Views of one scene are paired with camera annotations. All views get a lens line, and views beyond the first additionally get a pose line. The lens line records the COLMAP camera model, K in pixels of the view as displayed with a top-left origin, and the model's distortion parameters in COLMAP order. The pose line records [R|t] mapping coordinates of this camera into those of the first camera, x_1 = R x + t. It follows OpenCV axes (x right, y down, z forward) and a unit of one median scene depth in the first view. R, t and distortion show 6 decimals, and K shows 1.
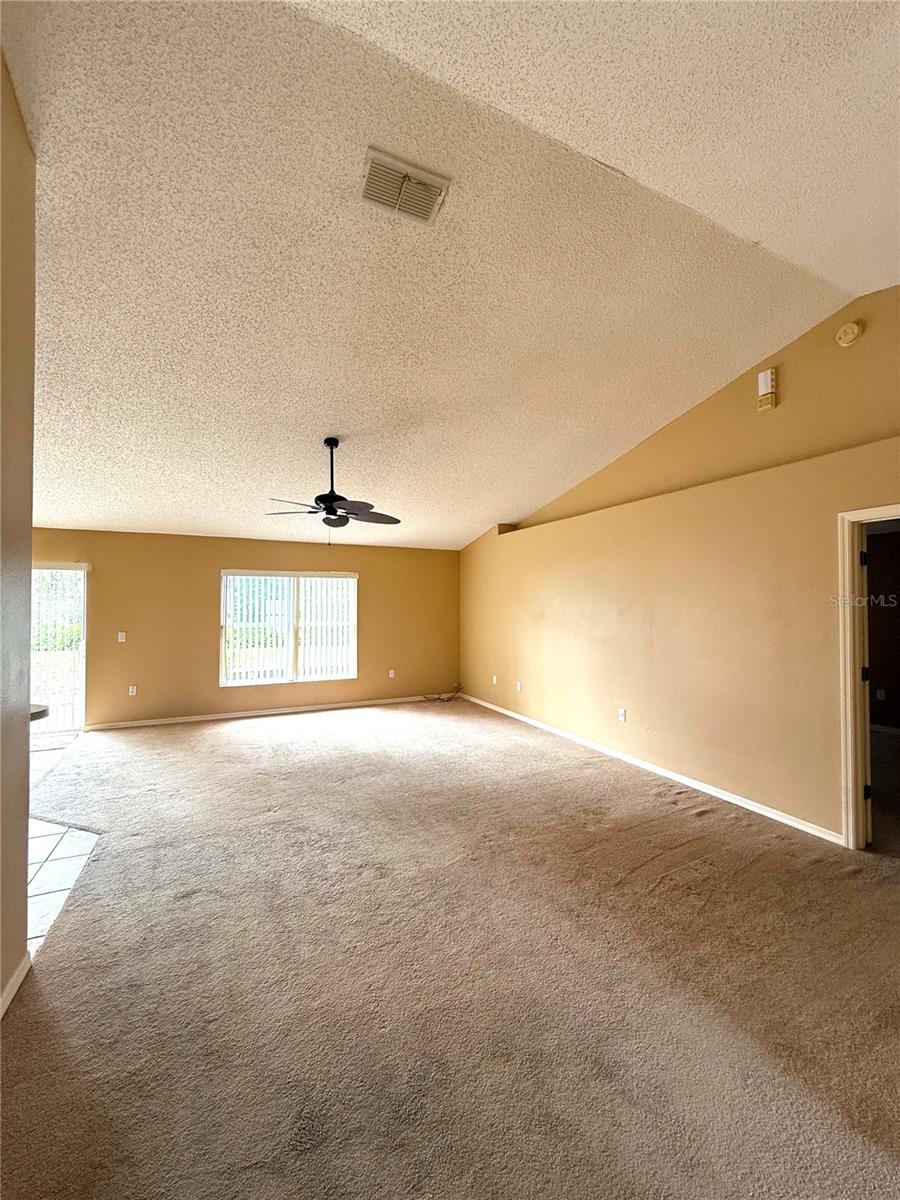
lens RADIAL K [[481.5, 0, 451.7], [0, 481.5, 597.8], [0, 0, 1]] dist [0.001330, 0.000333]
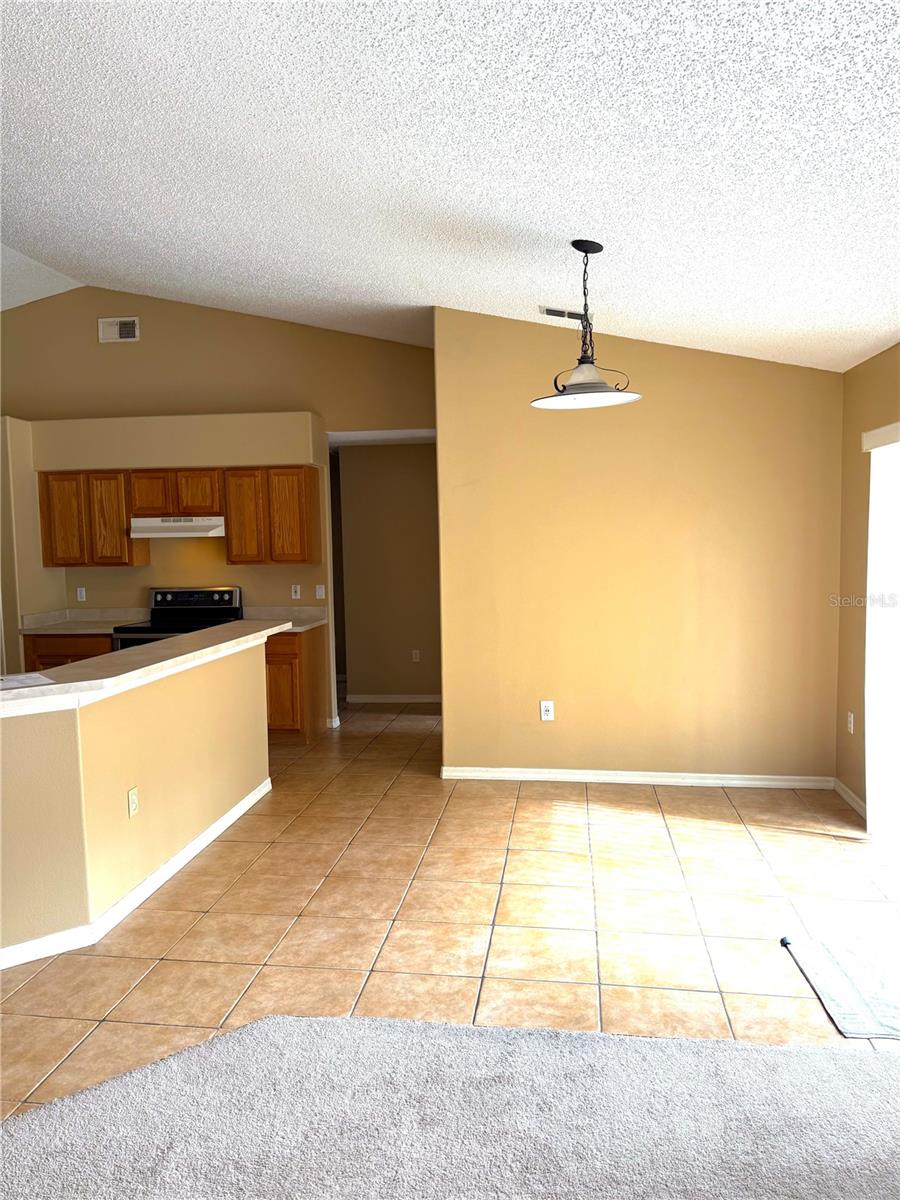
lens RADIAL K [[837.2, 0, 450.0], [0, 837.2, 600.0], [0, 0, 1]] dist [0.043980, -0.076262]
pose [[-0.548553, 0.075951, -0.832659, -0.394928], [0.028400, 0.996984, 0.072230, 0.011487], [0.835634, 0.015974, -0.549055, 1.565523]]
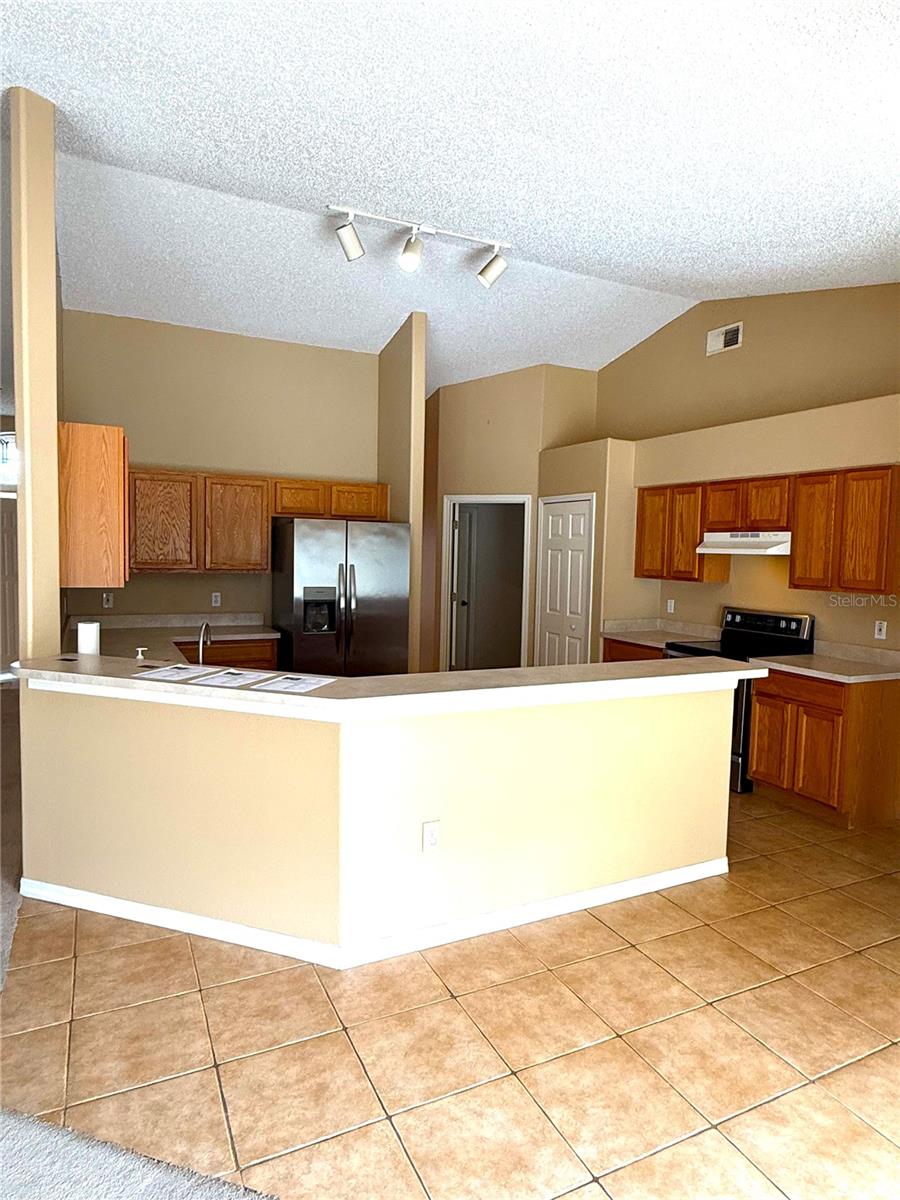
lens RADIAL K [[715.0, 0, 452.5], [0, 715.0, 593.8], [0, 0, 1]] dist [0.001084, -0.001044]
pose [[-0.999581, -0.021219, -0.019671, -1.020242], [-0.022225, 0.998378, 0.052420, 0.007727], [0.018527, 0.052835, -0.998431, 1.467765]]
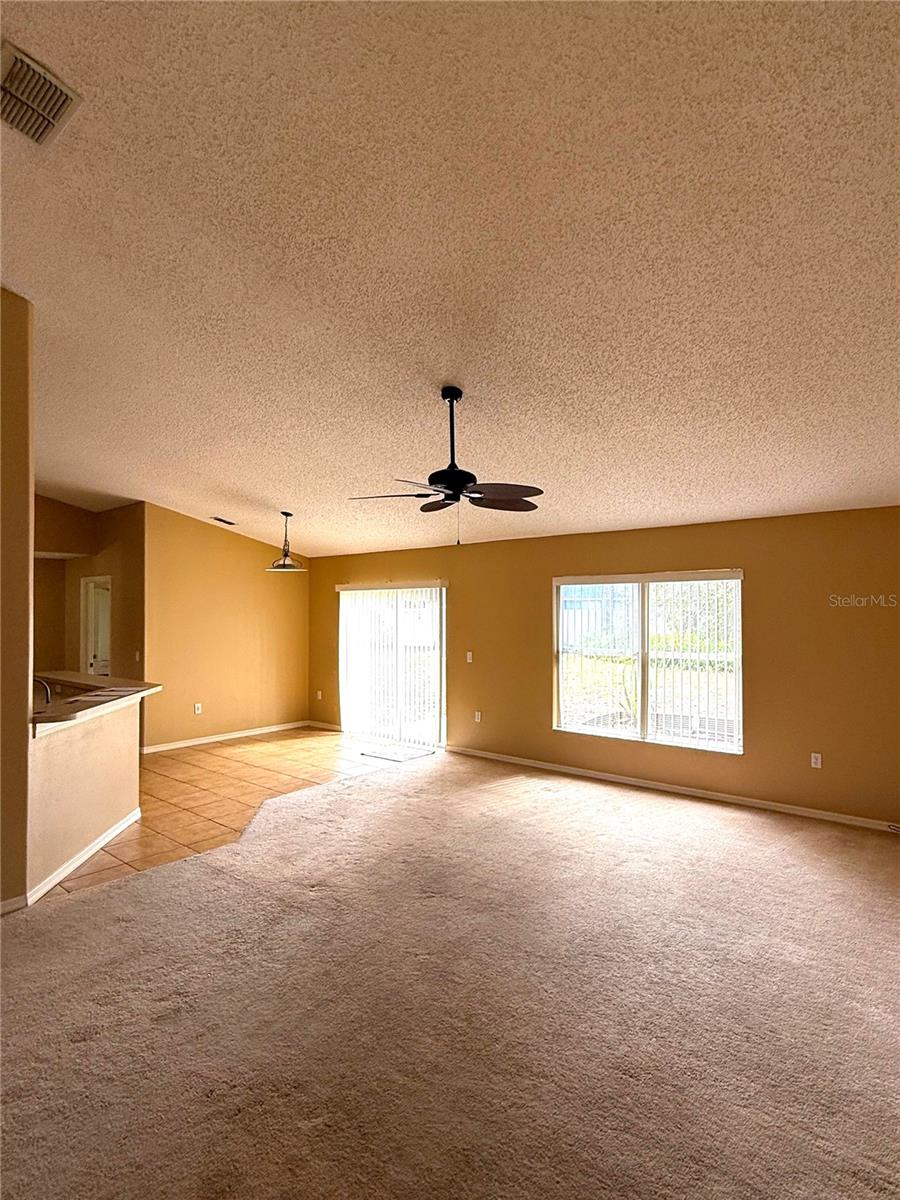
lens RADIAL K [[631.3, 0, 450.0], [0, 631.3, 600.0], [0, 0, 1]] dist [-0.014083, 0.000130]
pose [[0.416056, -0.018453, -0.909152, 0.690302], [0.013544, 0.999809, -0.014095, -0.020995], [0.909238, -0.006449, 0.416226, 0.780108]]
